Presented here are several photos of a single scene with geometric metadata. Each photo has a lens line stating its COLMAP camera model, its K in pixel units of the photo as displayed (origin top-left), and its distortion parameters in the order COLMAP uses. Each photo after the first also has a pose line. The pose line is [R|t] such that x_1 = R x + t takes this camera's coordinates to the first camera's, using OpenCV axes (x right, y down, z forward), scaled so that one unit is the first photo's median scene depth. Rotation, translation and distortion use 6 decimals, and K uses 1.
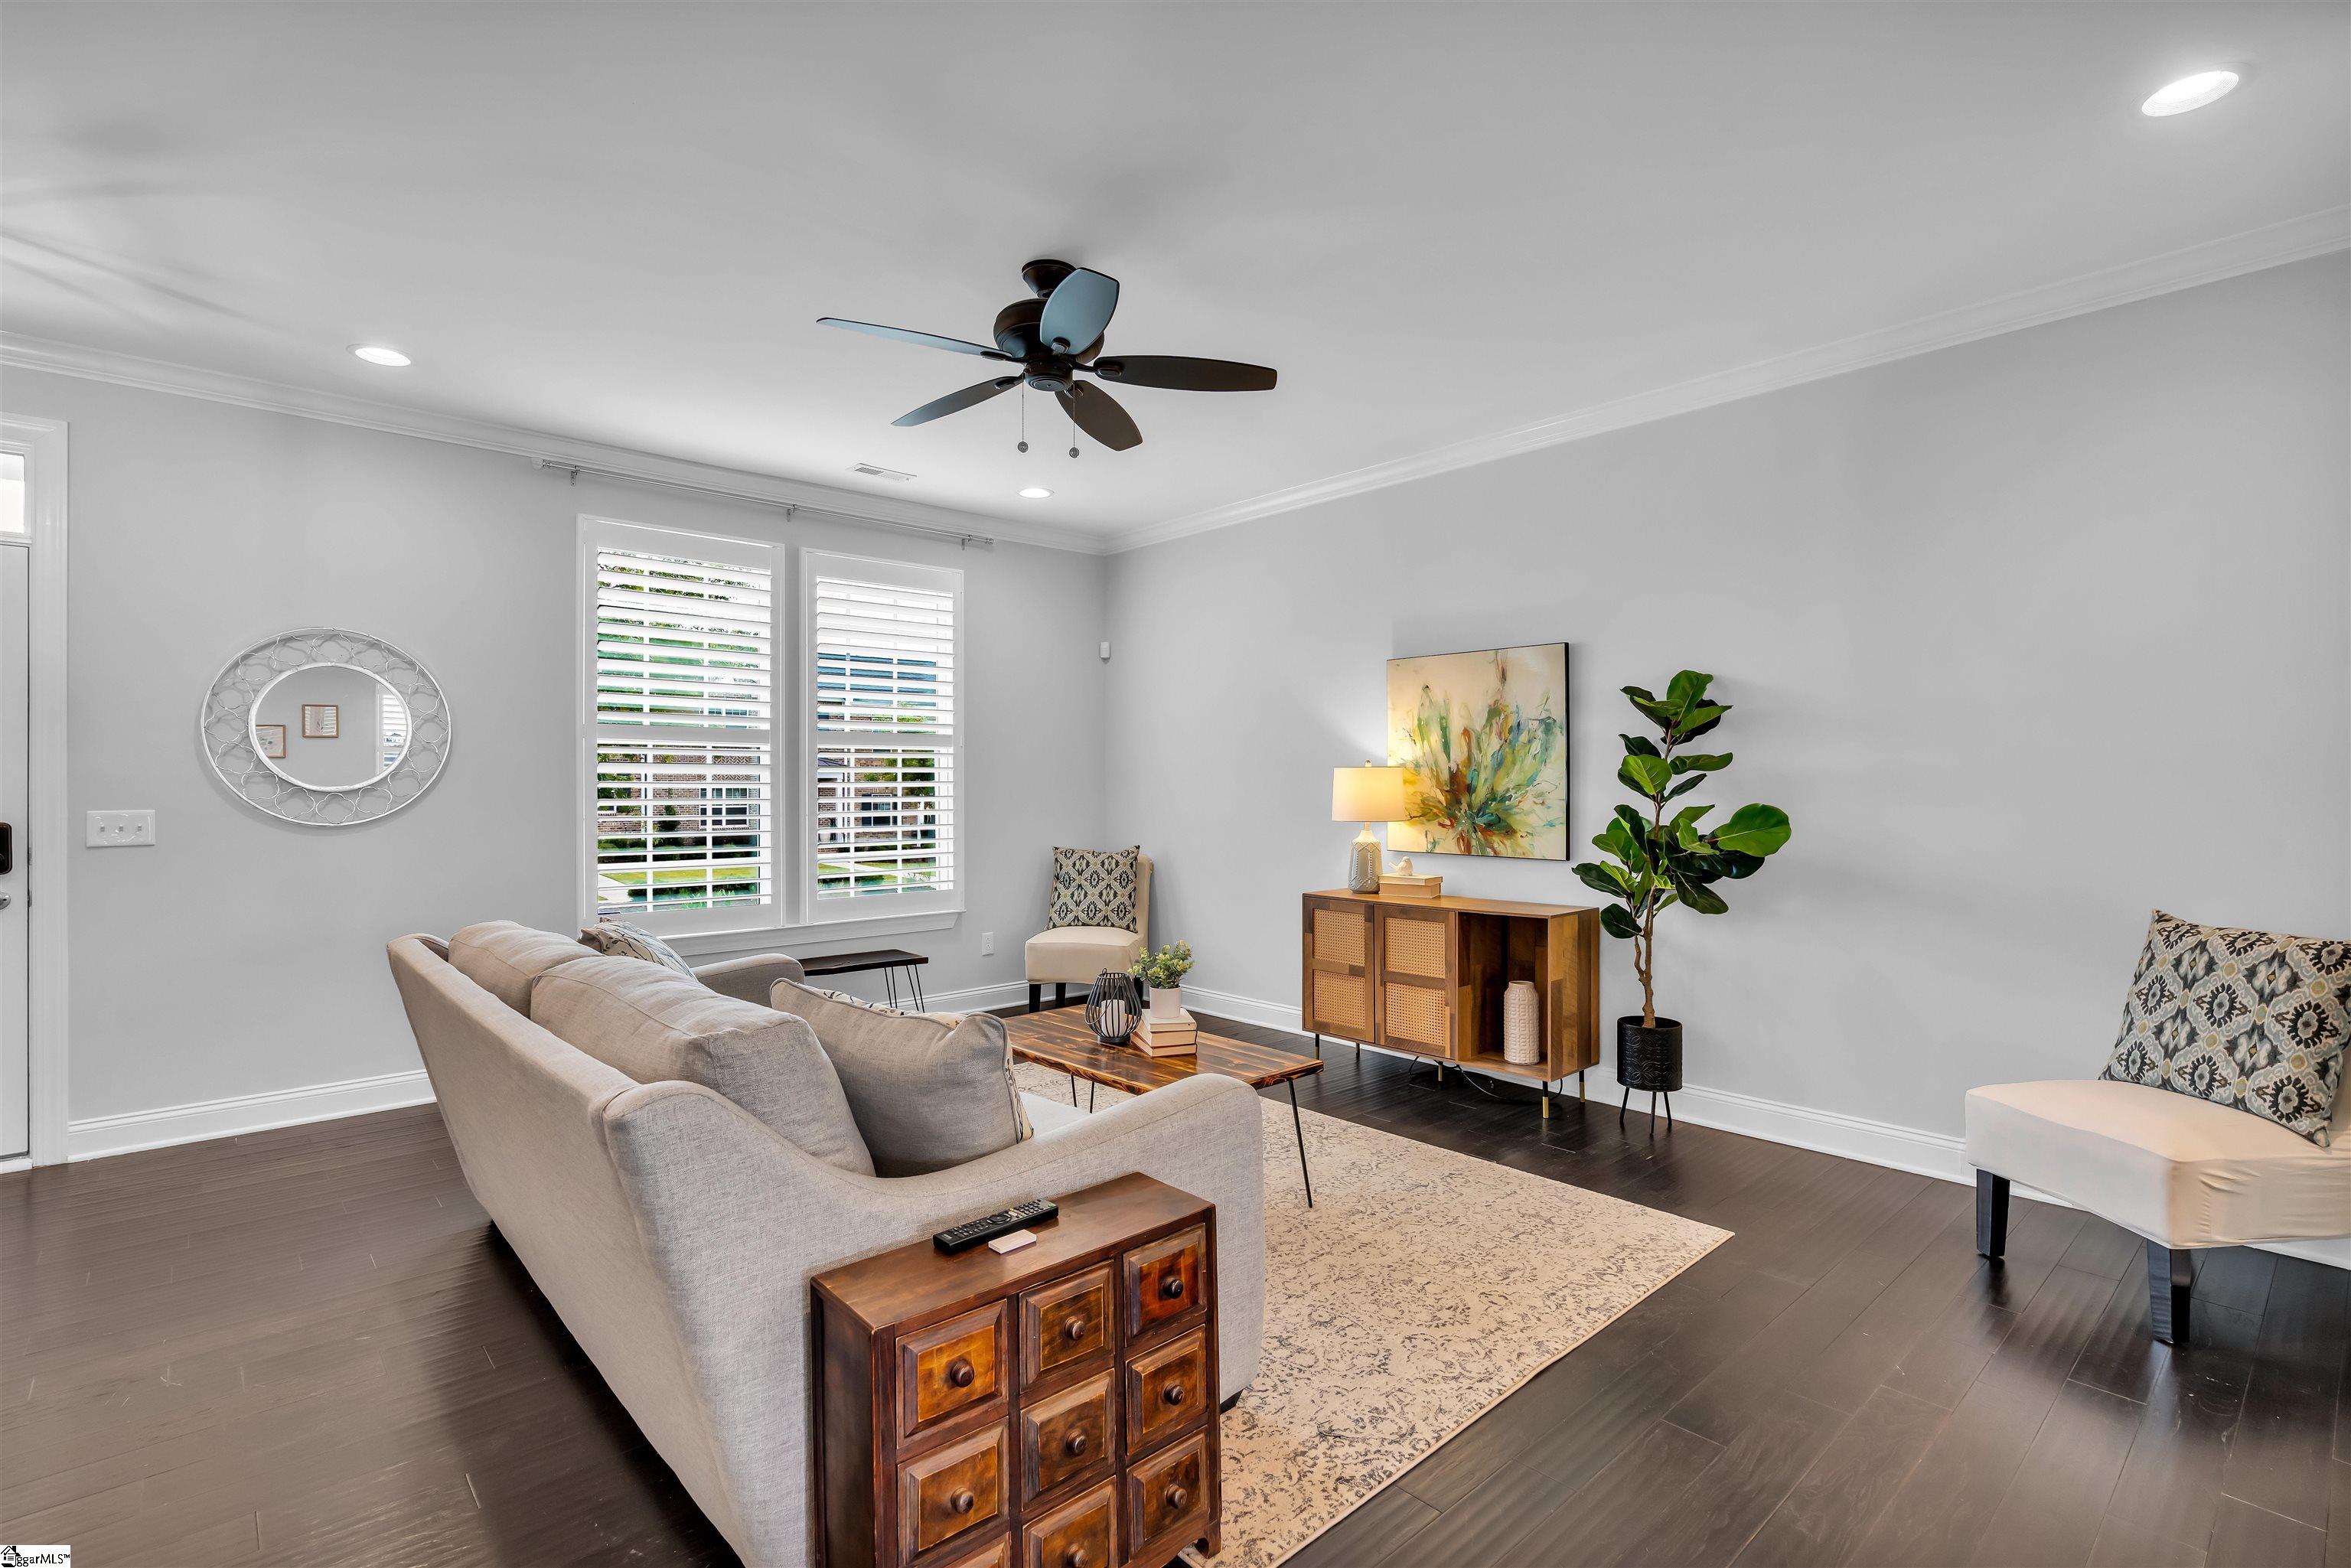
lens RADIAL K [[1086.2, 0, 1166.4], [0, 1086.2, 780.8], [0, 0, 1]] dist [-0.001973, 0.000042]
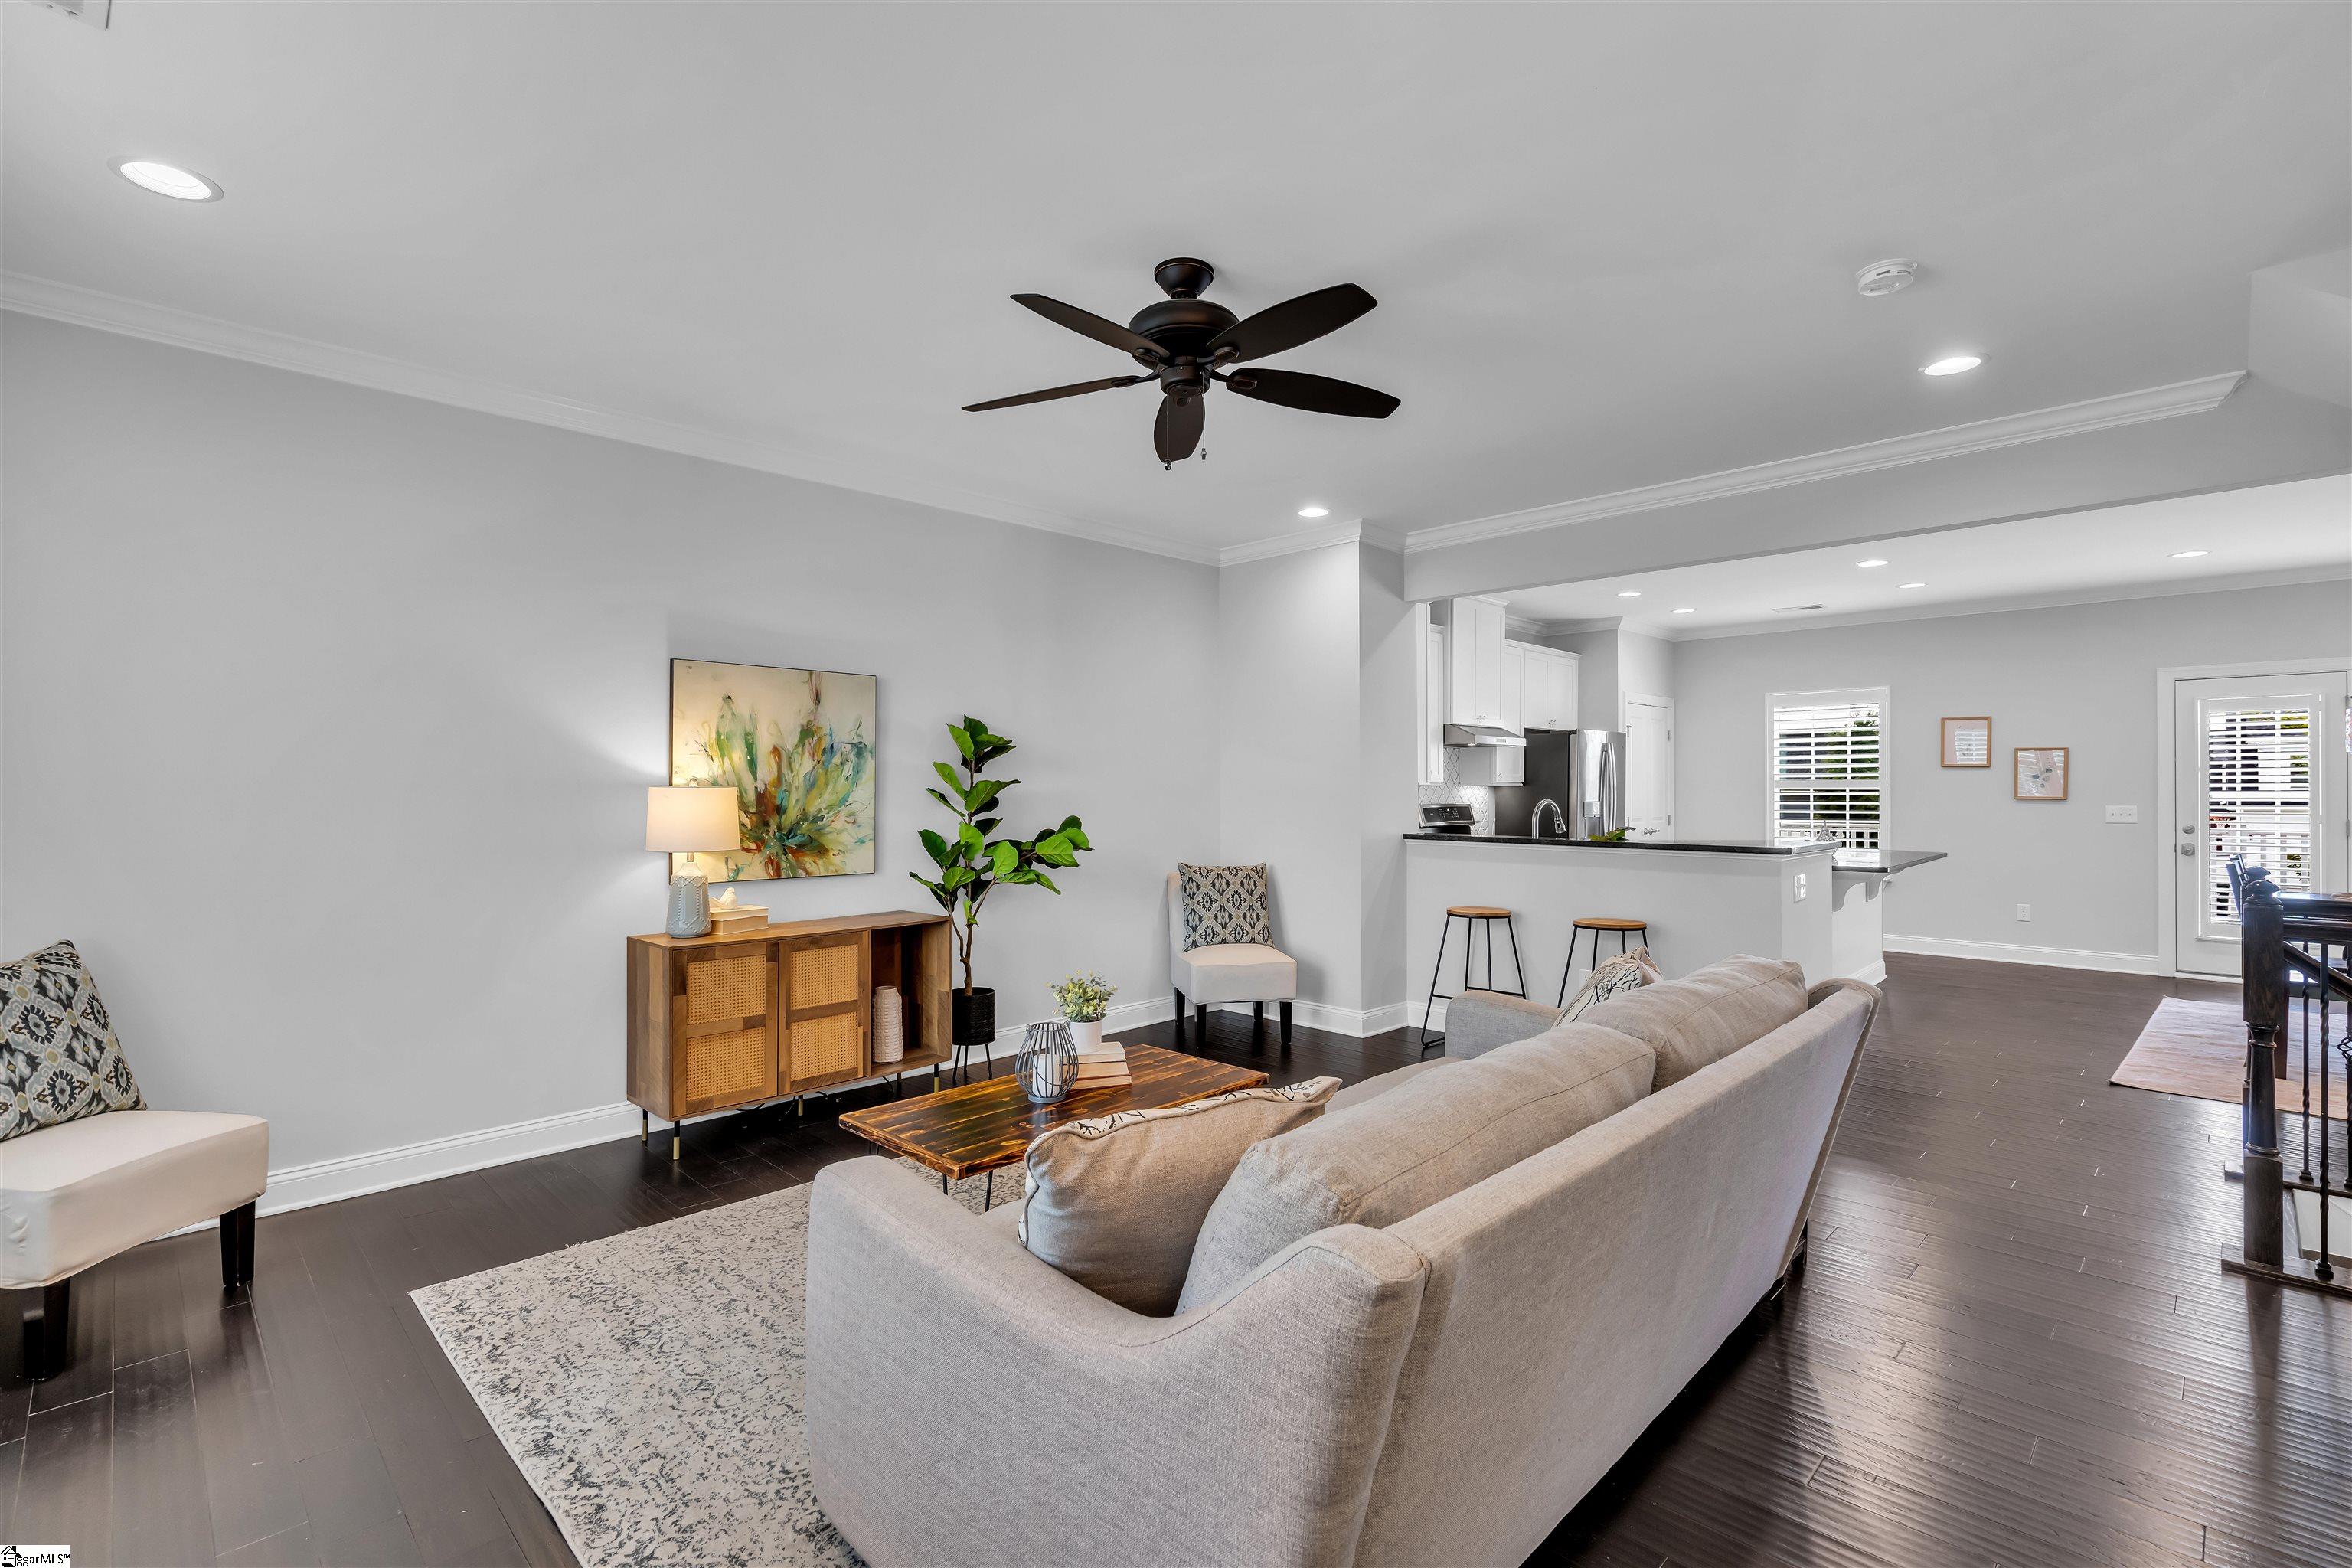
lens RADIAL K [[1086.7, 0, 1175.1], [0, 1086.7, 787.6], [0, 0, 1]] dist [-0.001973, 0.000042]
pose [[-0.045002, 0.000955, 0.998986, -0.711933], [-0.000297, 0.999999, -0.000969, -0.011751], [-0.998987, -0.000341, -0.045001, 0.705729]]
